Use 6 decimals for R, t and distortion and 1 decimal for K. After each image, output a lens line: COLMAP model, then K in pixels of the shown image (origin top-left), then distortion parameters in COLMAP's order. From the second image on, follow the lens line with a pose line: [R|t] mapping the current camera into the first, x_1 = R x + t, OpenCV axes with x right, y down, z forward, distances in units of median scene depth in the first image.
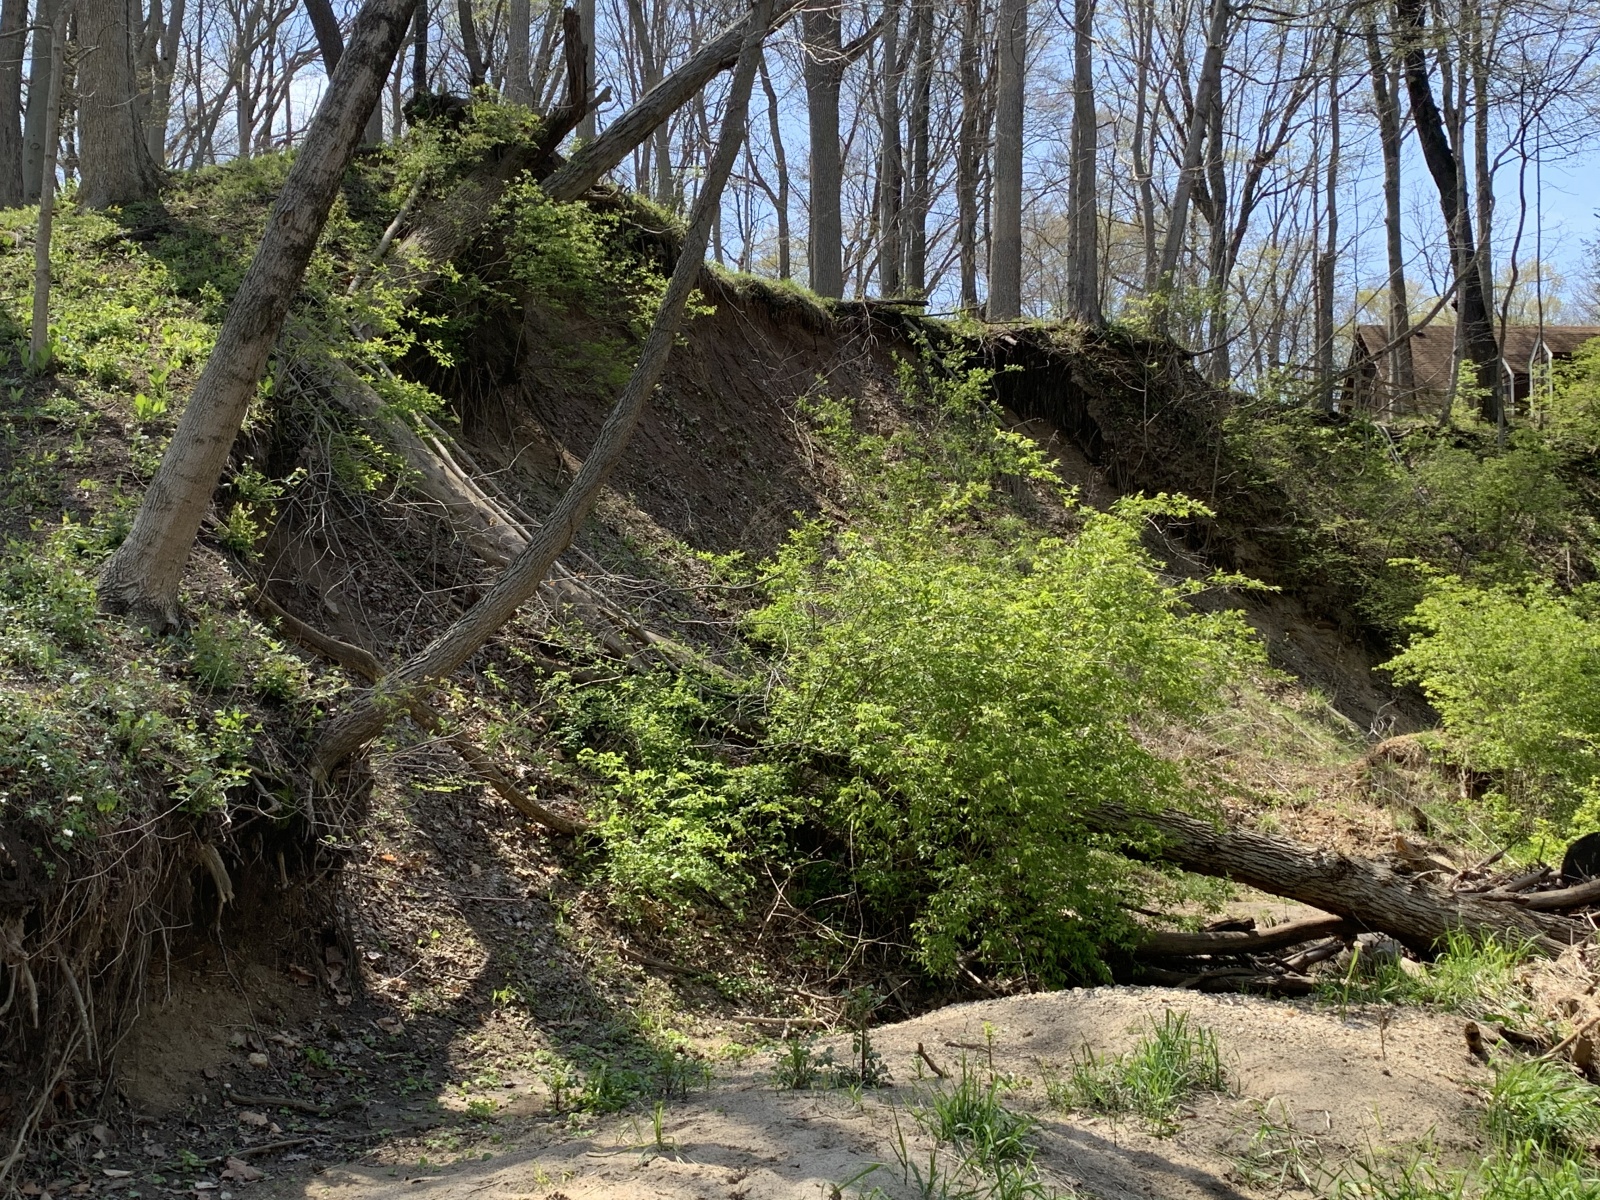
lens RADIAL K [[1749.8, 0, 800.0], [0, 1749.8, 600.0], [0, 0, 1]] dist [0.209179, -0.562673]
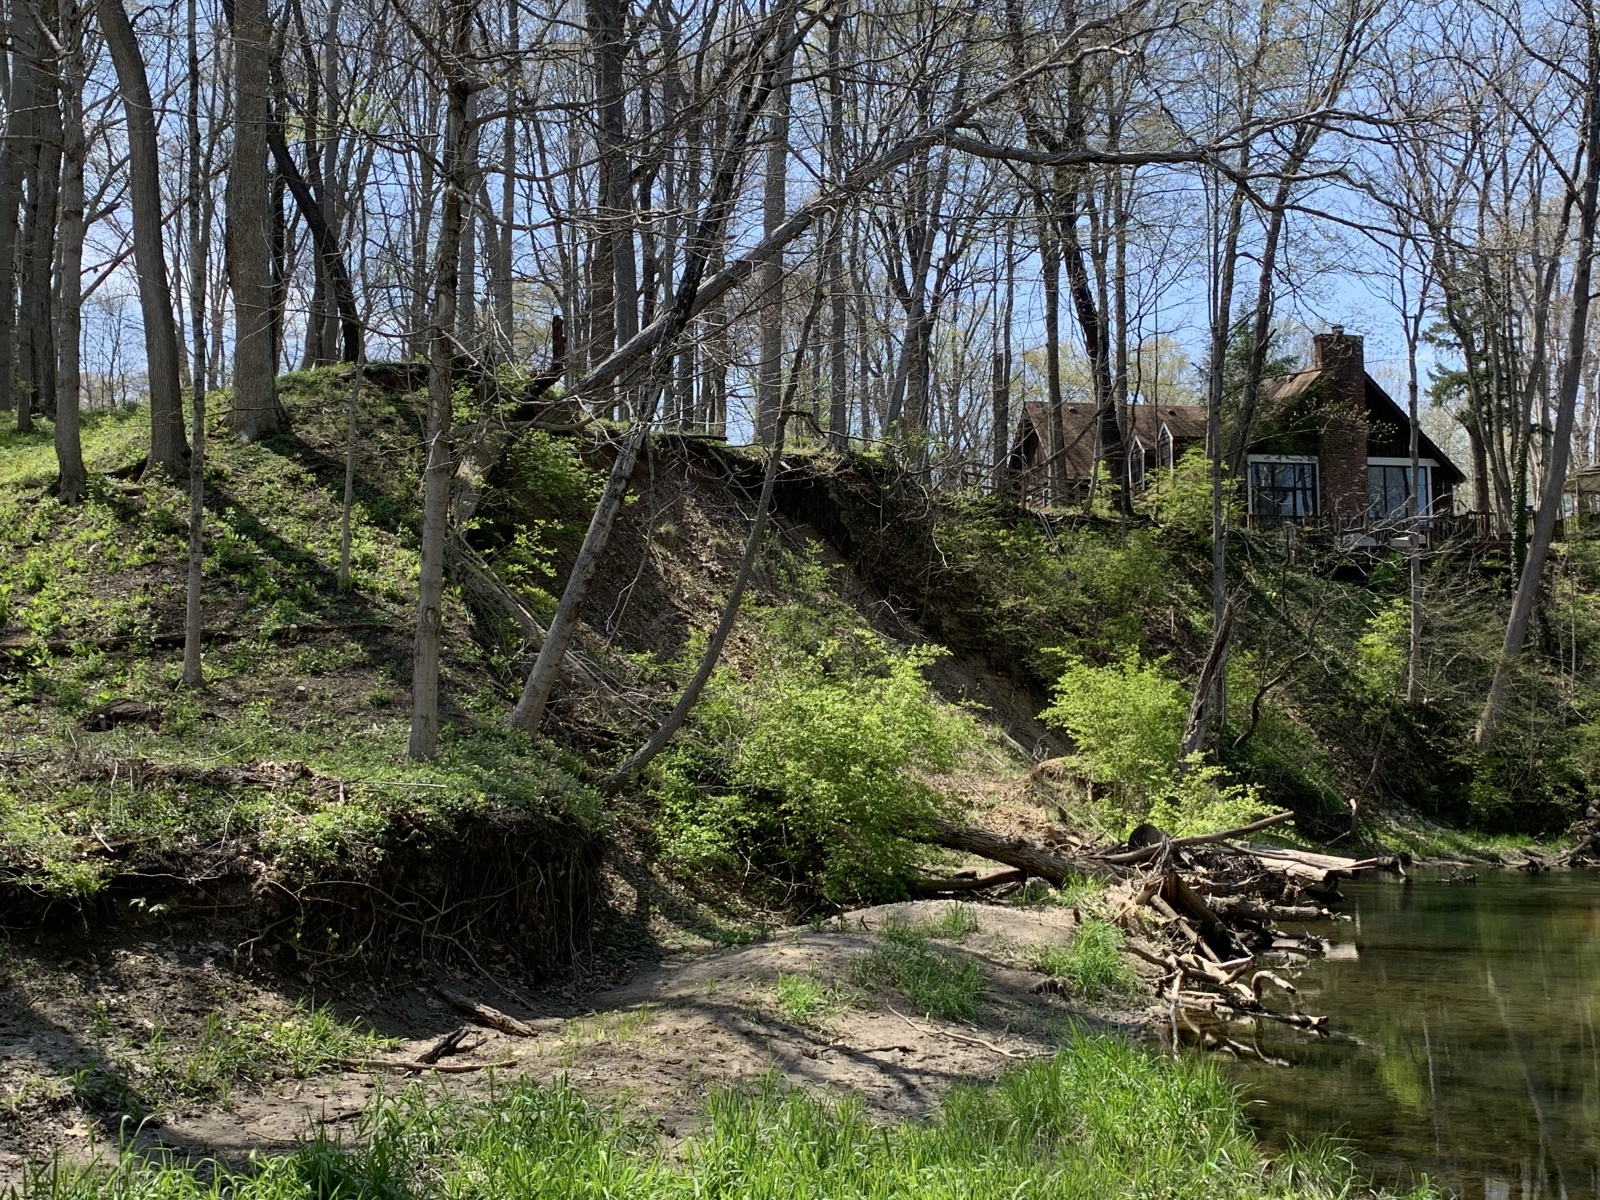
lens RADIAL K [[1749.8, 0, 800.0], [0, 1749.8, 600.0], [0, 0, 1]] dist [0.209179, -0.562673]
pose [[0.983918, 0.007415, 0.178469, -0.193616], [-0.008244, 0.999958, 0.003904, -0.084756], [-0.178433, -0.005313, 0.983938, -0.592846]]
